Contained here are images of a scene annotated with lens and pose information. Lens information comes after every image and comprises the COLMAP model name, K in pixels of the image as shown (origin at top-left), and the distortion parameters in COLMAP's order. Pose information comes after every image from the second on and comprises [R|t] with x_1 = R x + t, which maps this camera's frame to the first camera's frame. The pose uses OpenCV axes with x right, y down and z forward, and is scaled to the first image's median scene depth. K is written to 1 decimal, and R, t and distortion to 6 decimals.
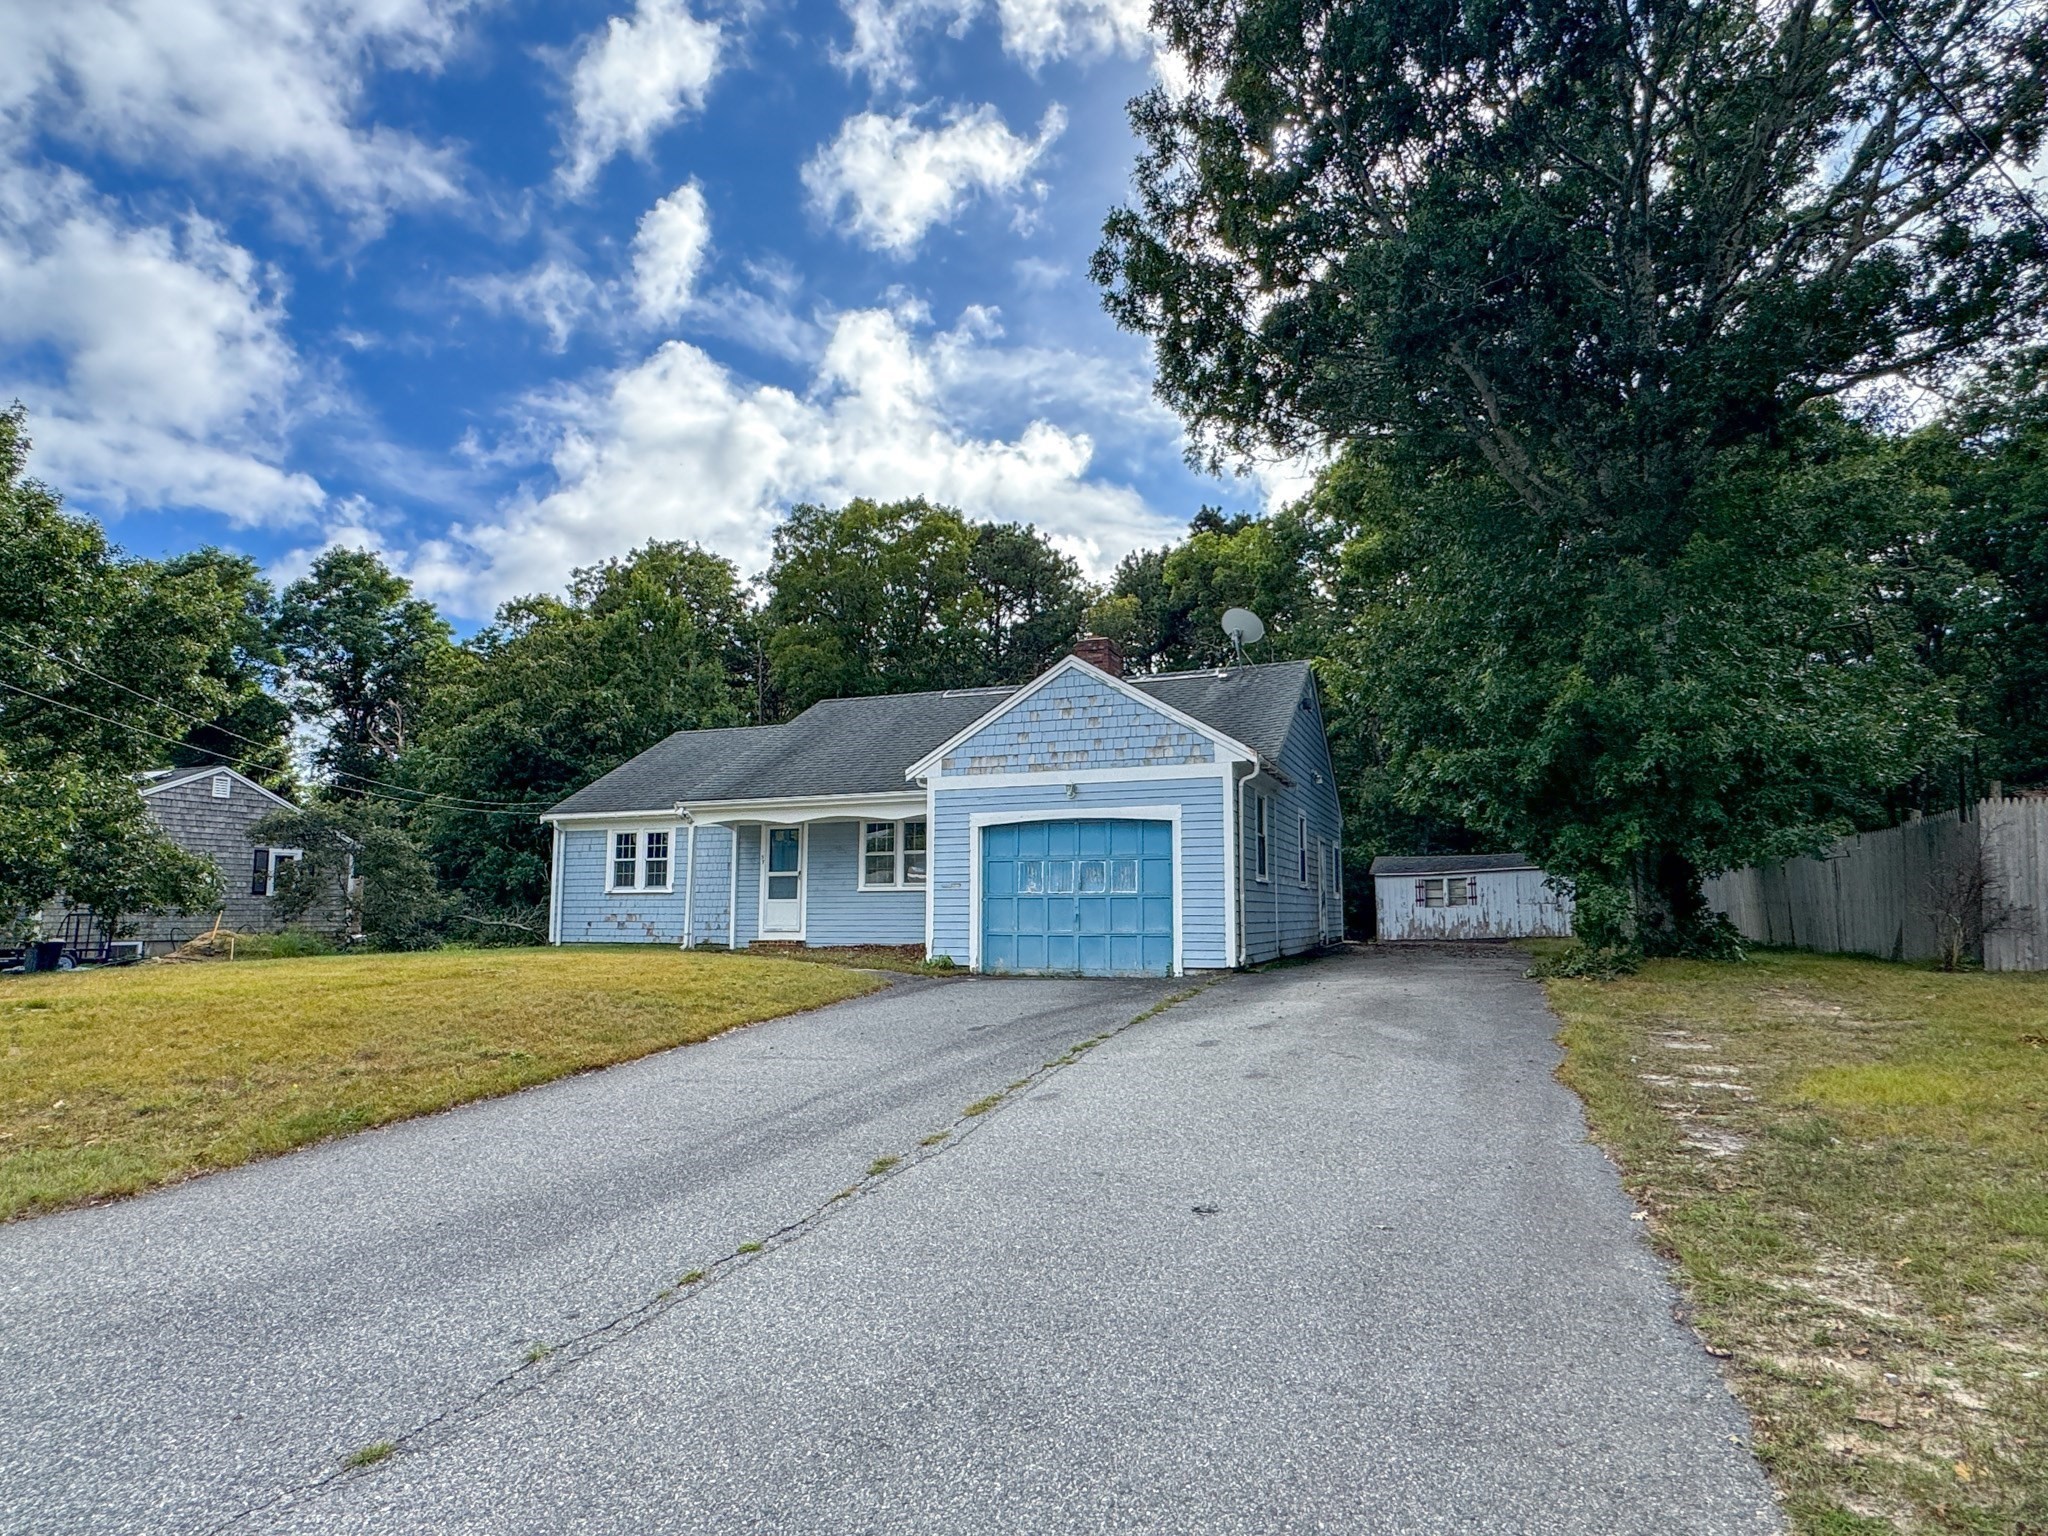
lens RADIAL K [[1075.5, 0, 1072.0], [0, 1075.5, 775.8], [0, 0, 1]] dist [0.000674, 0.000364]
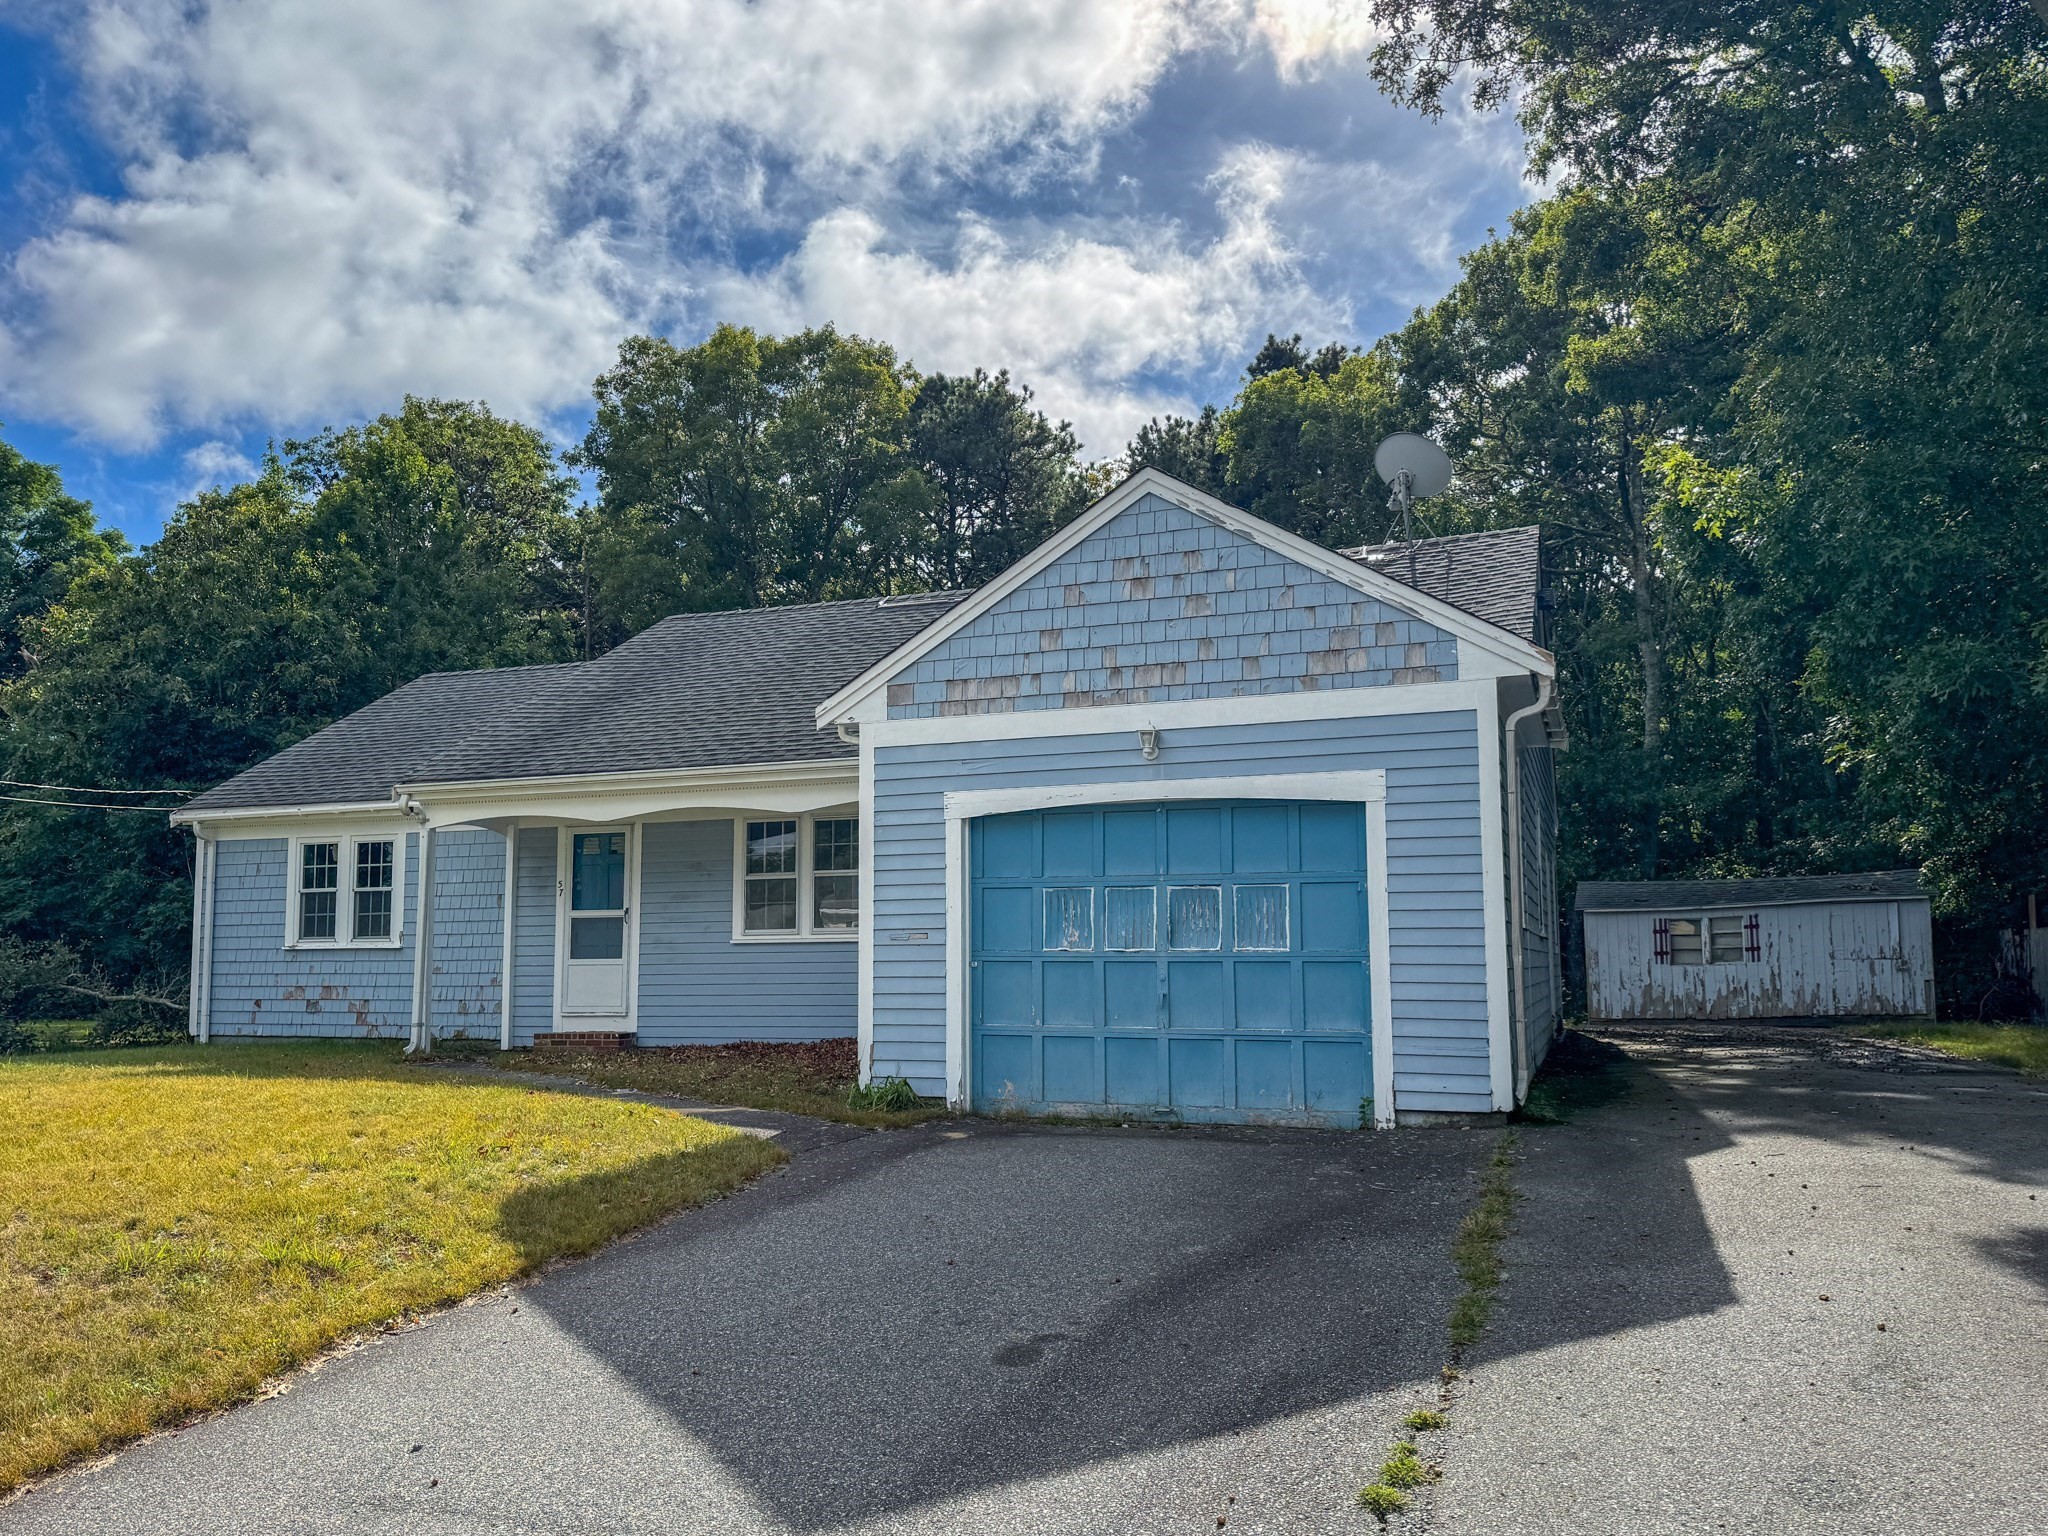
lens RADIAL K [[1561.8, 0, 1024.6], [0, 1561.8, 807.2], [0, 0, 1]] dist [0.038236, -0.007974]
pose [[0.999805, -0.004844, -0.019163, -0.030934], [0.005315, 0.999683, 0.024614, 0.017055], [0.019037, -0.024711, 0.999513, 0.192840]]
